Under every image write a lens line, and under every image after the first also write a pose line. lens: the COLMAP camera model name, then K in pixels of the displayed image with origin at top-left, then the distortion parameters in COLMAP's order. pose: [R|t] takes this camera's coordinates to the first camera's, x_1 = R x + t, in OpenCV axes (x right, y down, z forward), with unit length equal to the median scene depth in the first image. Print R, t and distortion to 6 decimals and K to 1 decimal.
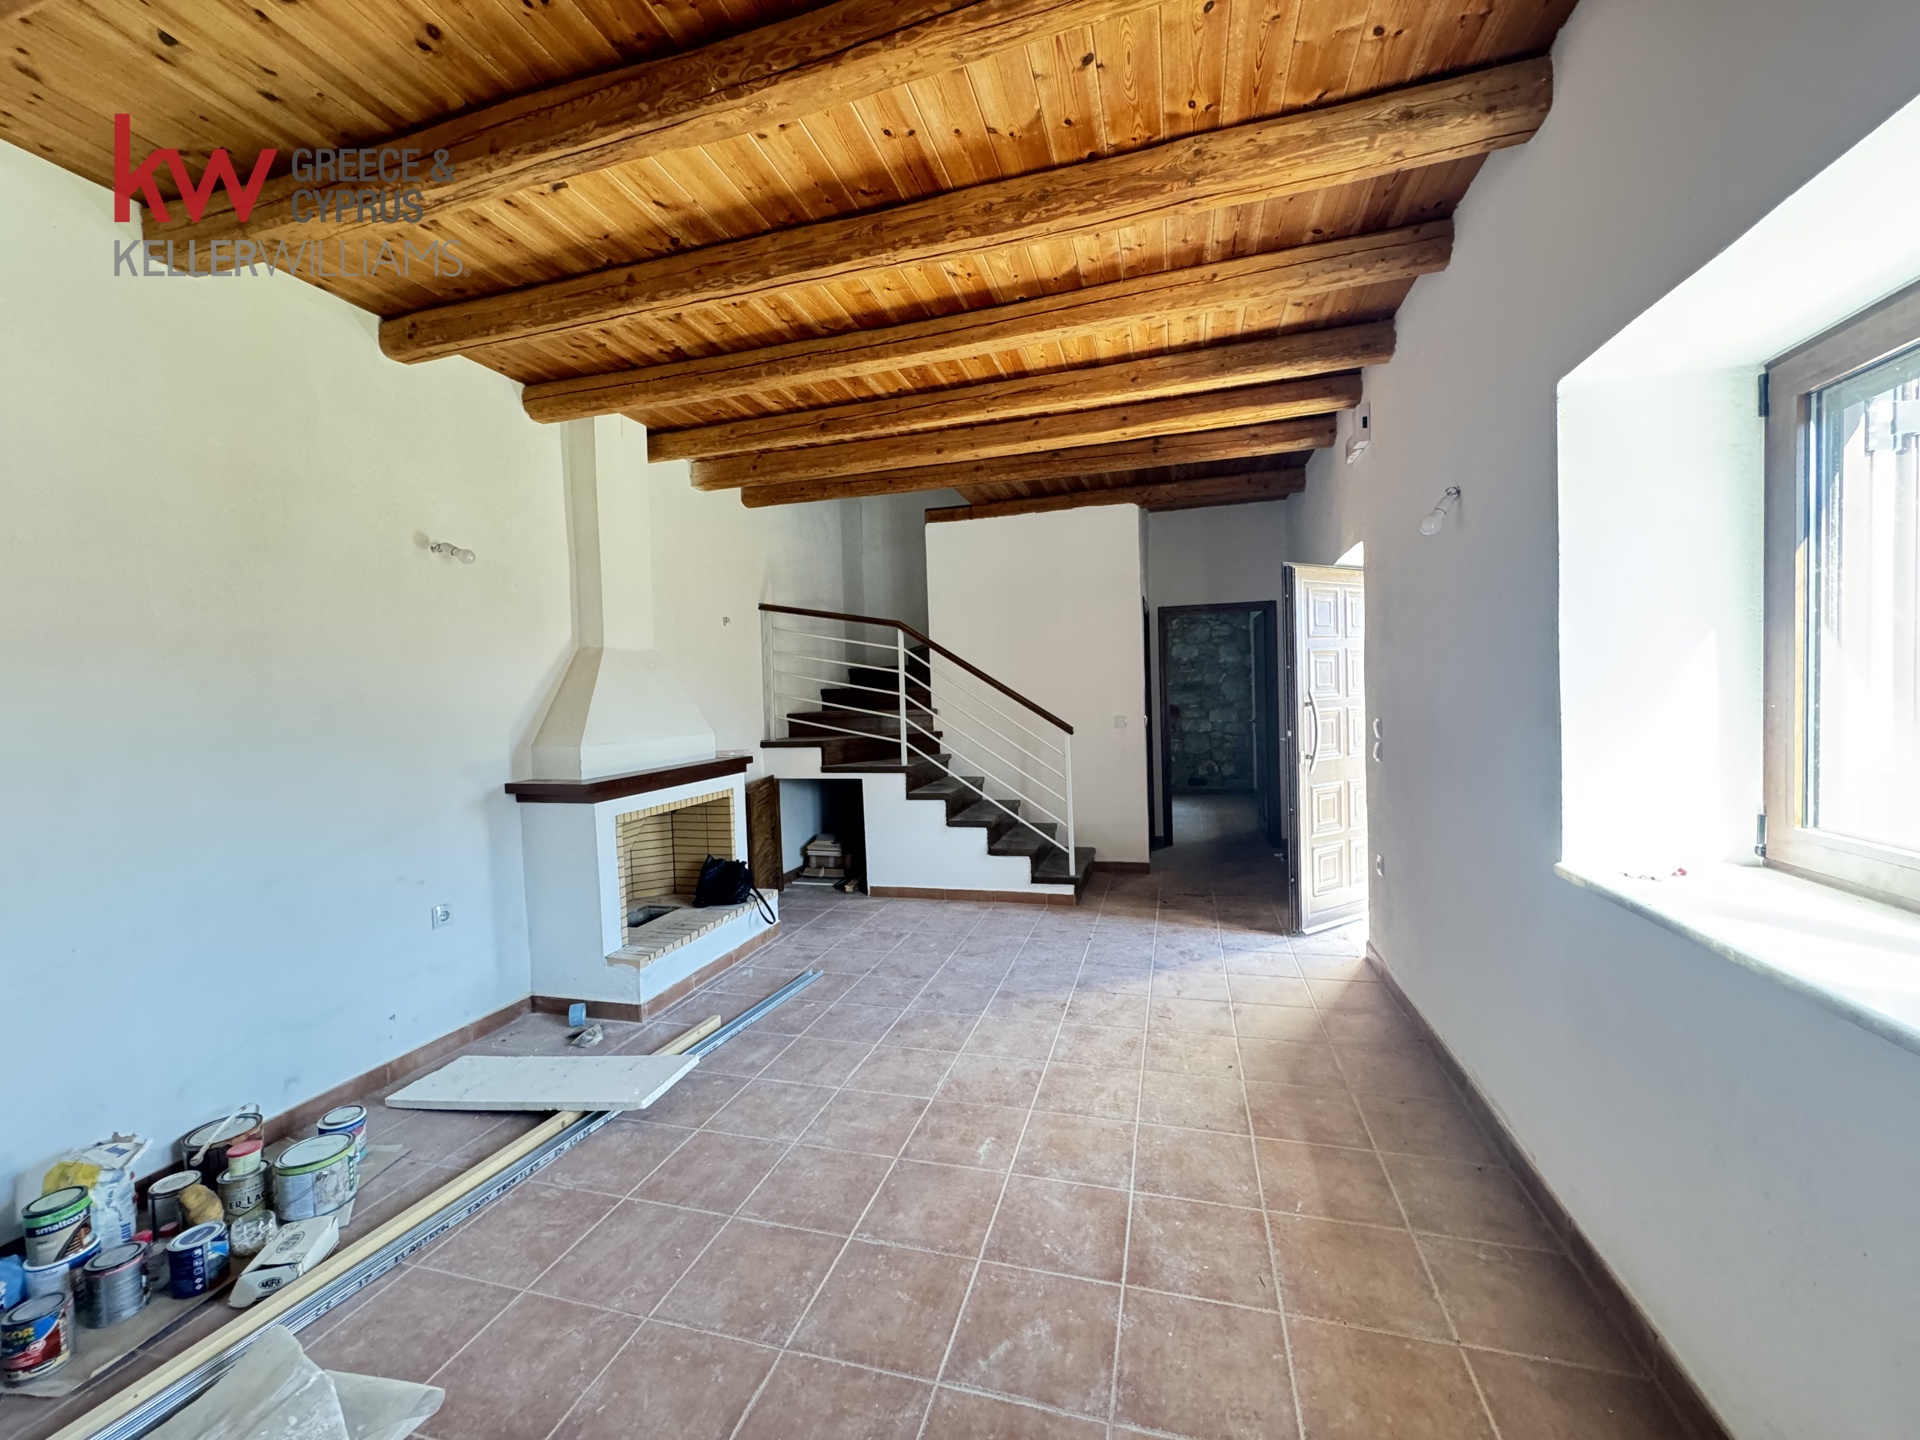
lens RADIAL K [[769.3, 0, 960.0], [0, 769.3, 720.0], [0, 0, 1]] dist [-0.000873, -0.000057]
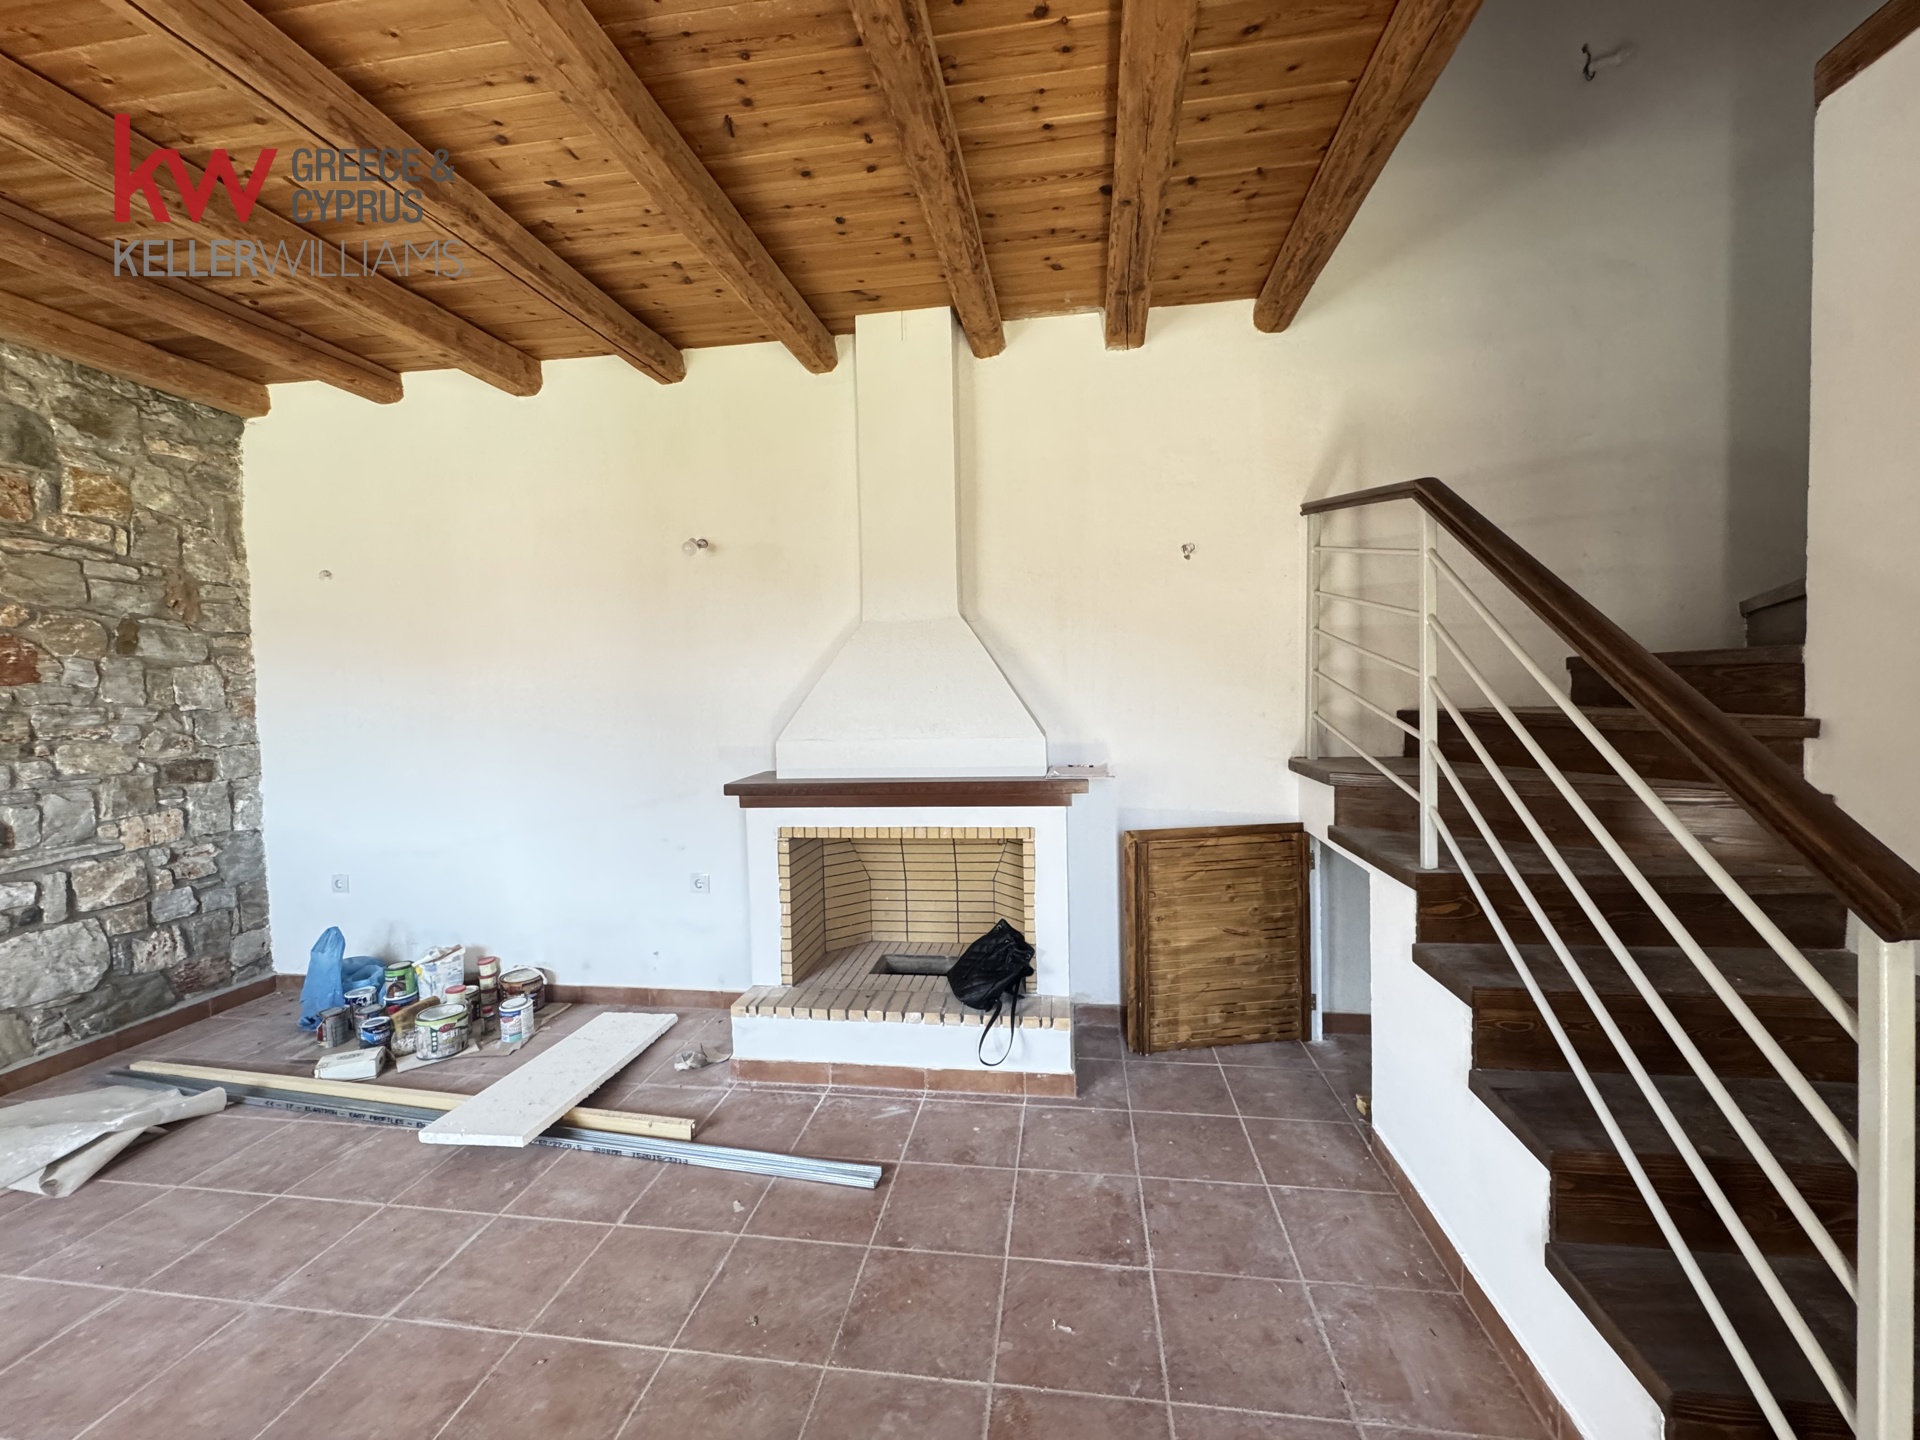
lens RADIAL K [[769.3, 0, 960.0], [0, 769.3, 720.0], [0, 0, 1]] dist [-0.000873, -0.000057]
pose [[0.127862, 0.077120, -0.988789, 0.334231], [-0.012433, 0.997019, 0.076154, -0.049267], [0.991714, 0.002556, 0.128440, 0.930180]]
